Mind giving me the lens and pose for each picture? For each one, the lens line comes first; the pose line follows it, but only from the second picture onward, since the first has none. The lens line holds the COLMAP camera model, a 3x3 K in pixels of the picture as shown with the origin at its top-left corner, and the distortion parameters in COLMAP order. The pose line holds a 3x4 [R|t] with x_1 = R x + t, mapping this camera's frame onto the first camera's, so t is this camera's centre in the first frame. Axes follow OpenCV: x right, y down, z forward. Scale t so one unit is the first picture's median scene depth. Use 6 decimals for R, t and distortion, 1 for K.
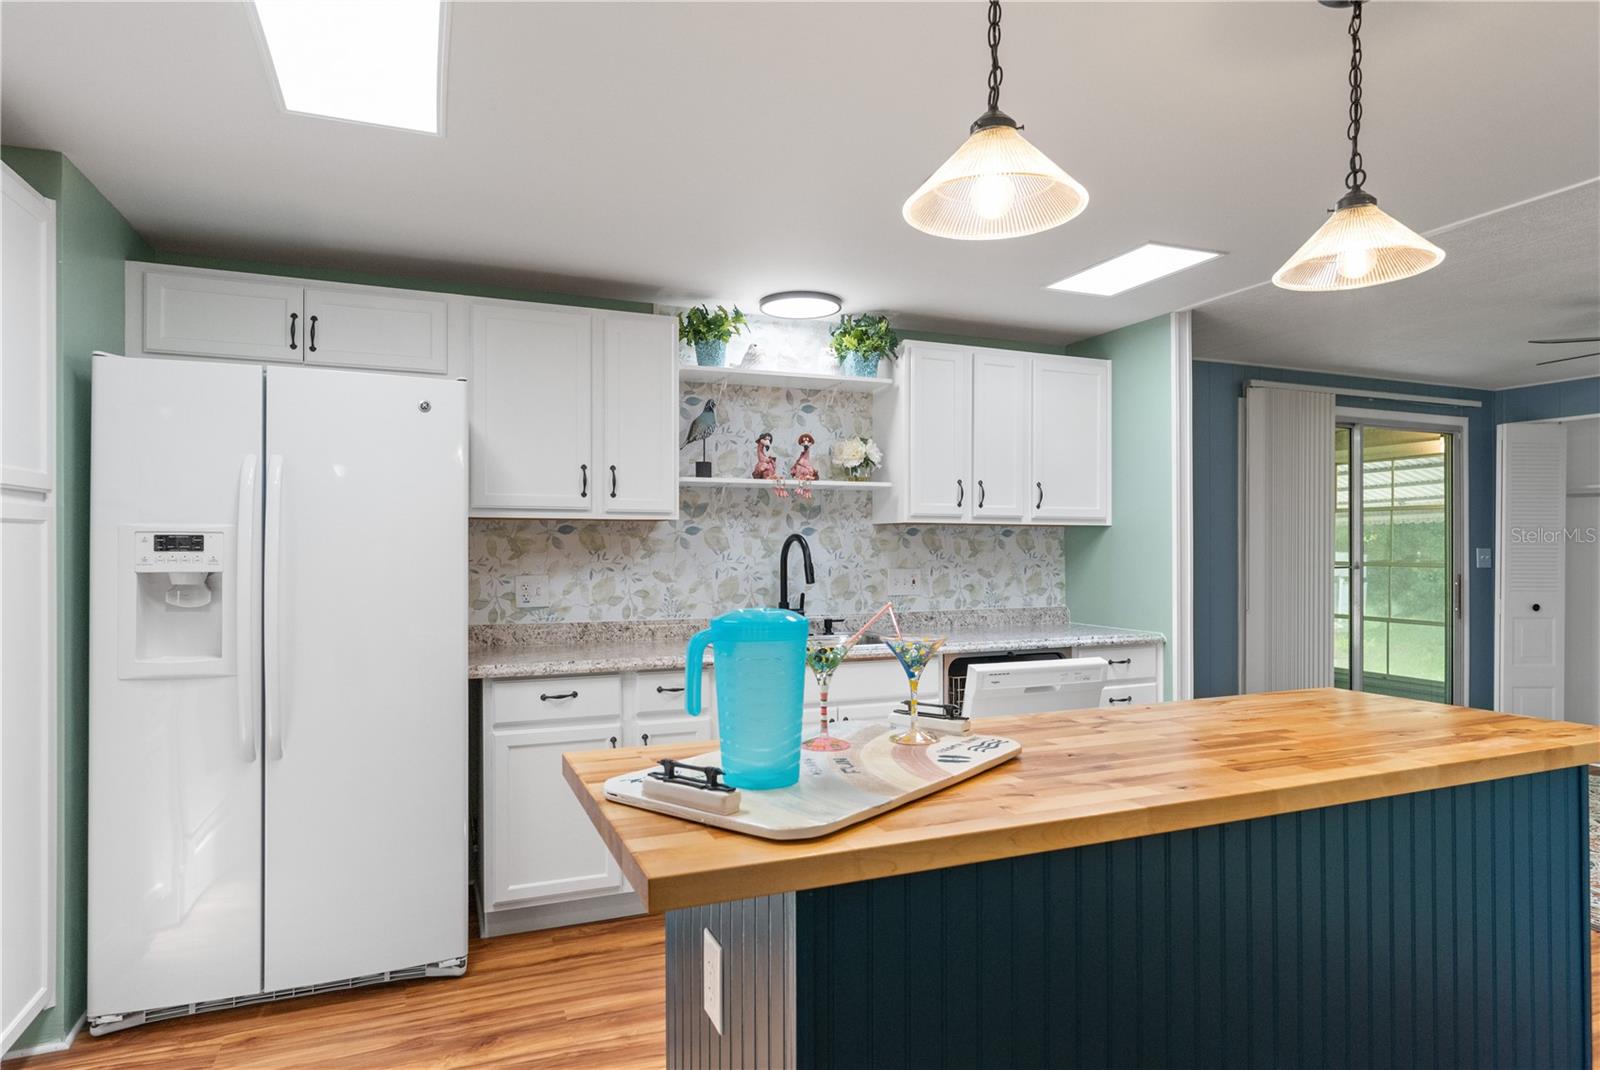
lens RADIAL K [[917.2, 0, 793.8], [0, 917.2, 548.2], [0, 0, 1]] dist [0.005701, 0.001659]
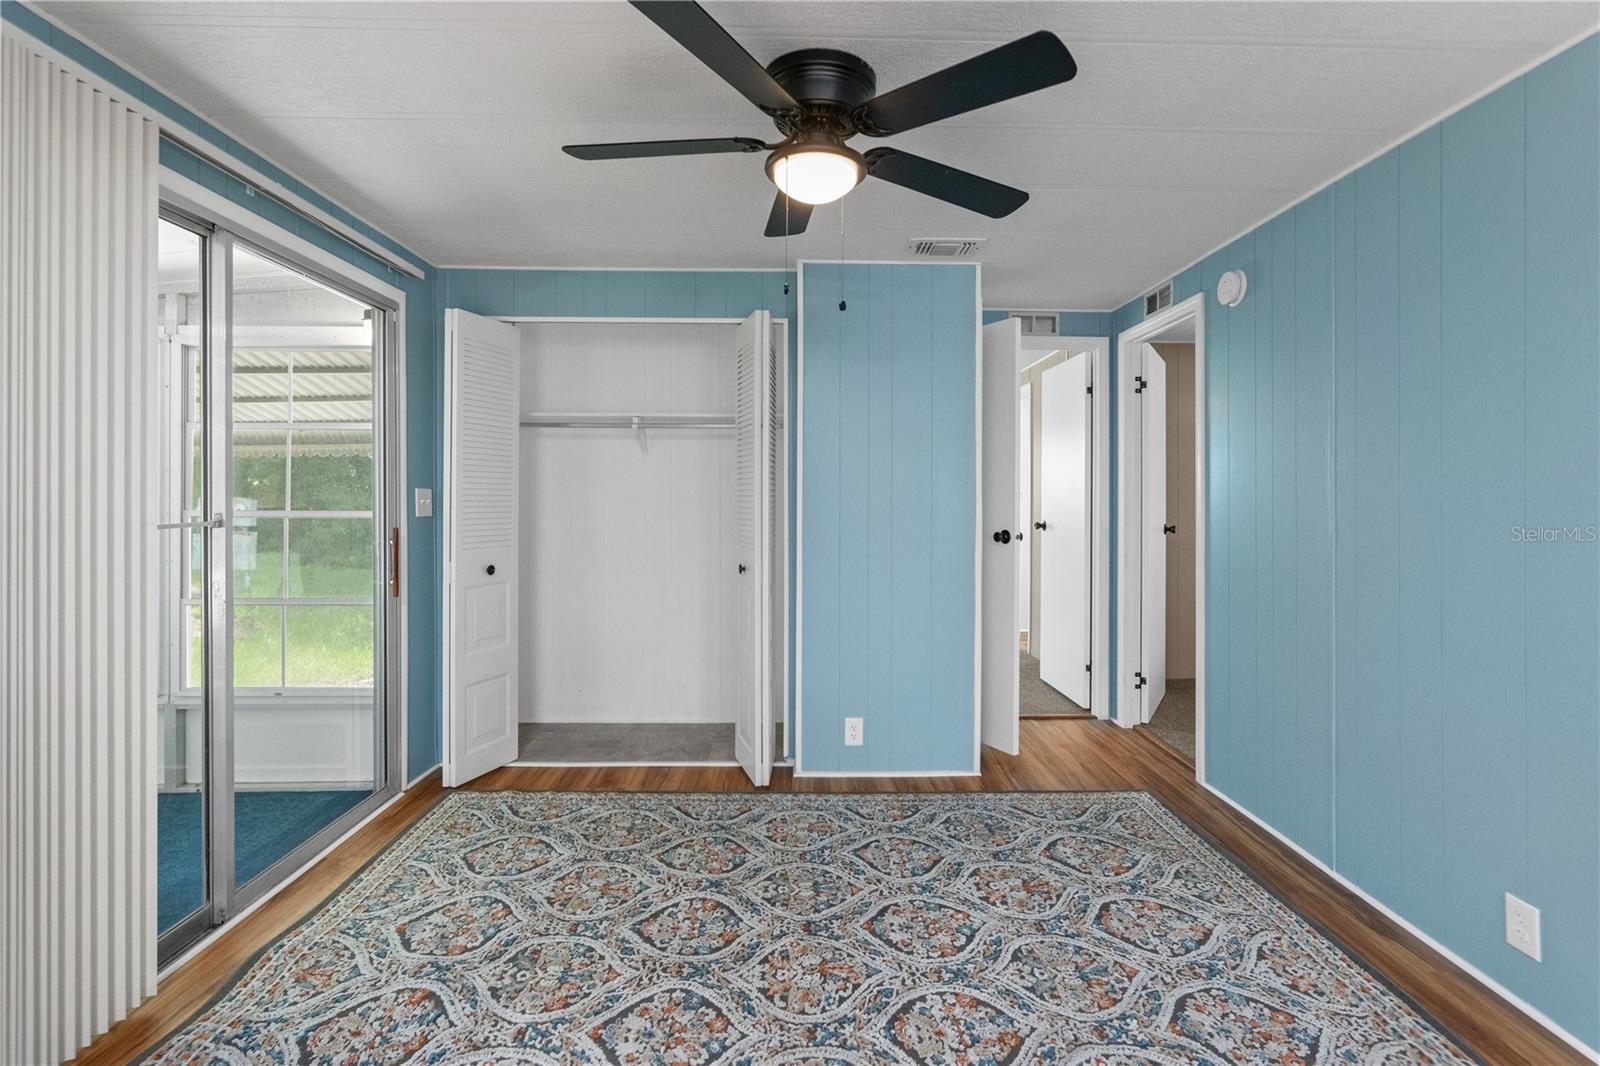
lens RADIAL K [[737.4, 0, 793.0], [0, 737.4, 492.0], [0, 0, 1]] dist [-0.004685, 0.006115]
pose [[0.386996, -0.002007, 0.922079, 0.362128], [-0.000147, 0.999997, 0.002239, 0.001722], [-0.922081, -0.001002, 0.386995, 0.554946]]
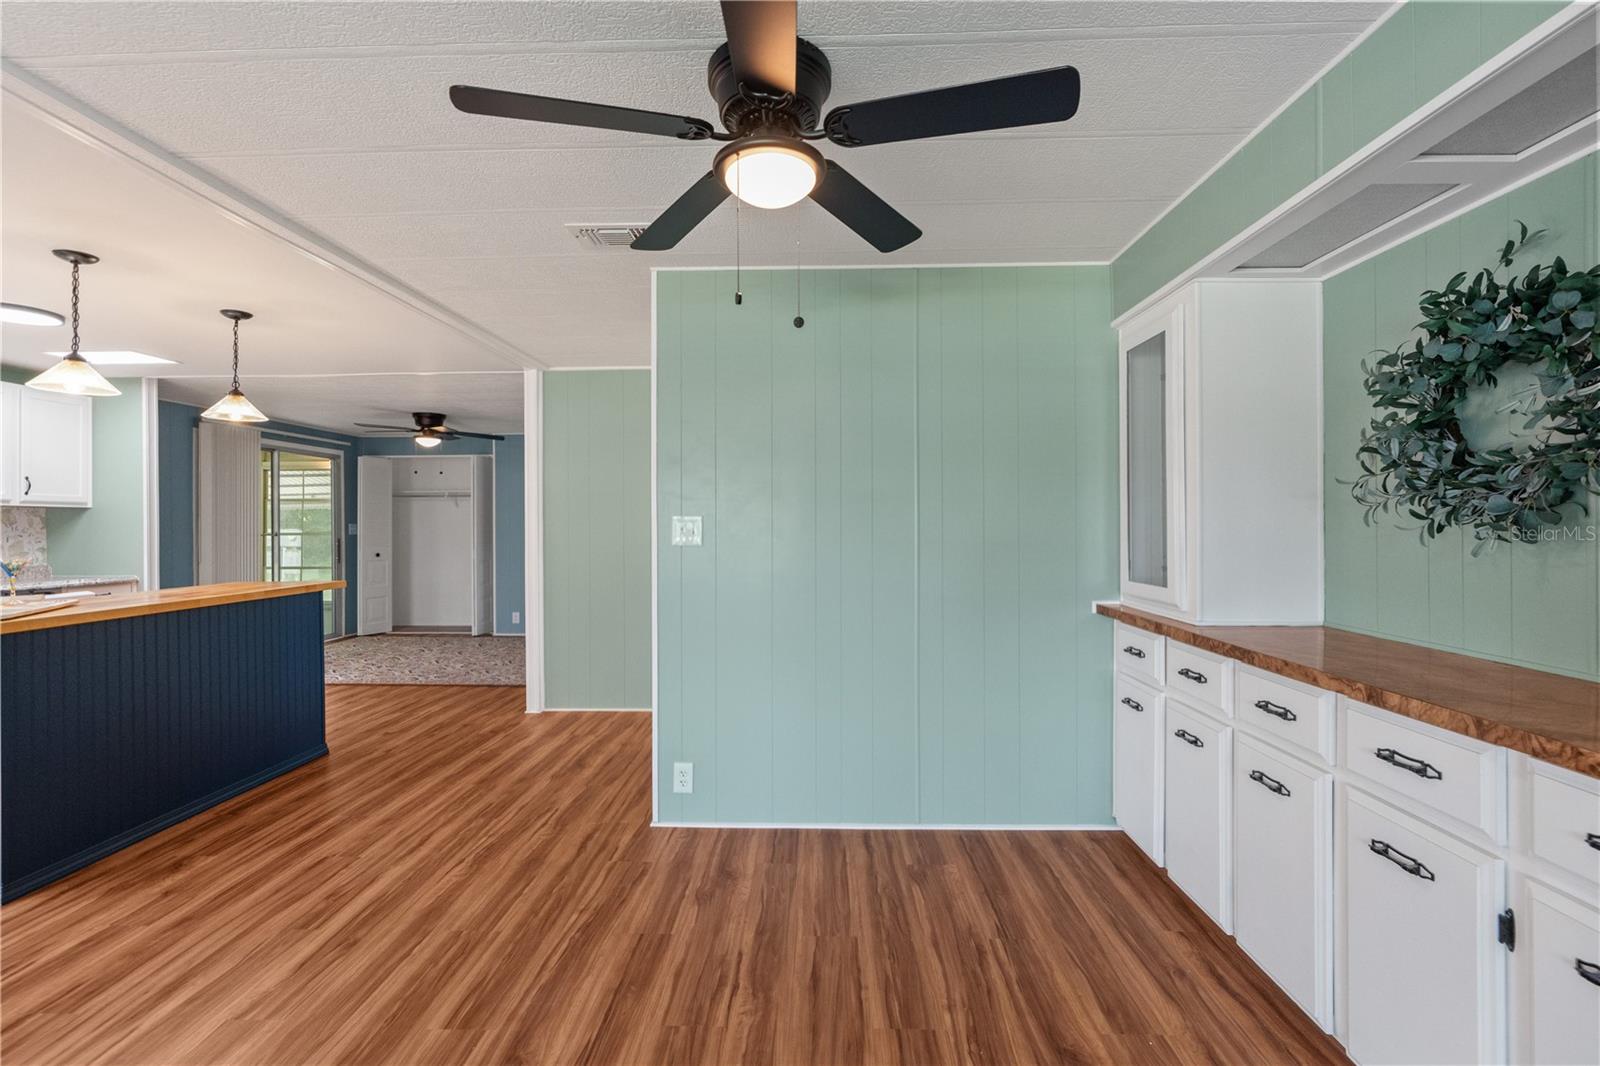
lens RADIAL K [[743.8, 0, 804.8], [0, 743.8, 520.9], [0, 0, 1]] dist [0.001083, 0.001196]
pose [[0.424369, 0.002157, 0.905487, -0.200758], [0.005955, 0.999969, -0.005173, 0.007877], [-0.905470, 0.007587, 0.424343, -0.435743]]
